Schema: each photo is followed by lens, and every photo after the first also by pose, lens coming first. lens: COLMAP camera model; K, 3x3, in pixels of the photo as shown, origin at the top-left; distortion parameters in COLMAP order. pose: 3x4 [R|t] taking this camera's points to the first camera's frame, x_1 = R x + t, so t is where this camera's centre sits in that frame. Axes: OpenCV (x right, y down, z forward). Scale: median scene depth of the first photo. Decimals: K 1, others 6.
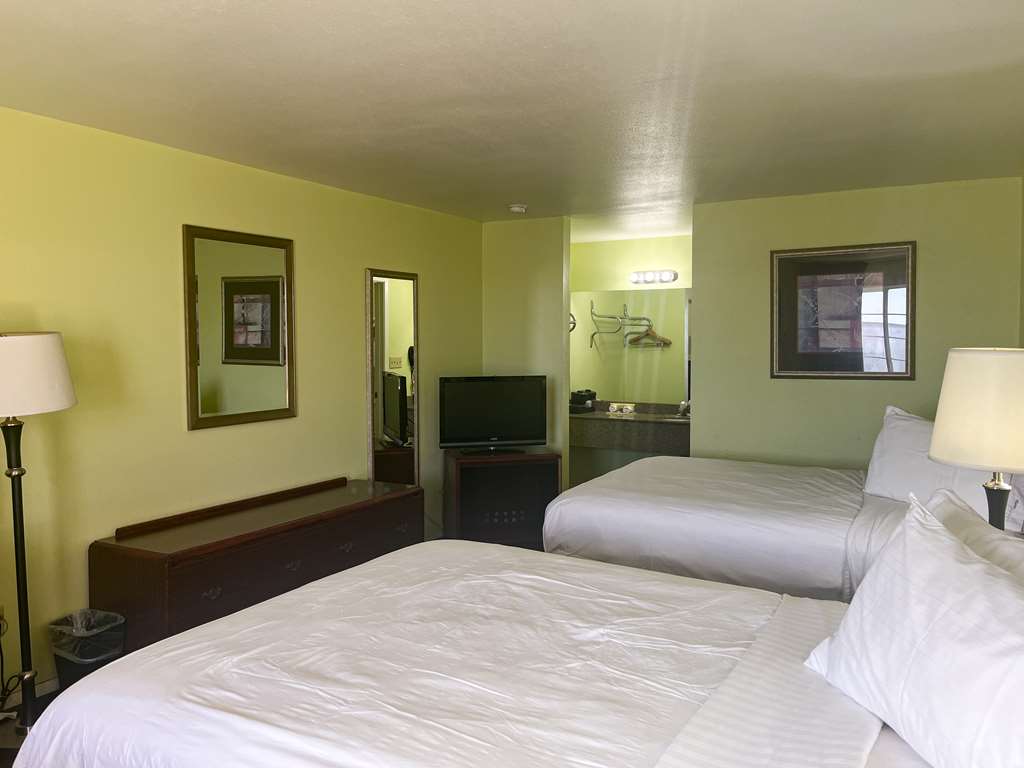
lens RADIAL K [[781.6, 0, 516.0], [0, 781.6, 353.8], [0, 0, 1]] dist [0.052427, -0.000220]
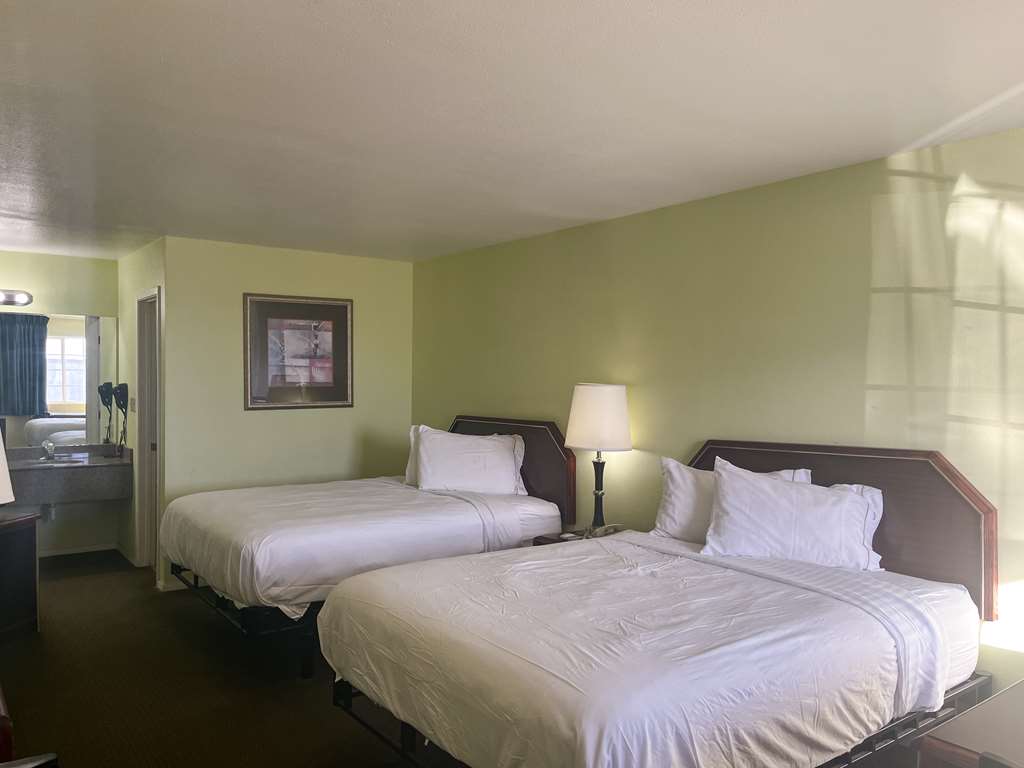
lens RADIAL K [[778.2, 0, 512.0], [0, 778.2, 384.0], [0, 0, 1]] dist [0.008492, -0.002114]
pose [[0.412284, -0.005075, 0.911041, -0.526990], [0.008494, 0.999962, 0.001726, -0.004020], [-0.911016, 0.007027, 0.412312, 0.230943]]
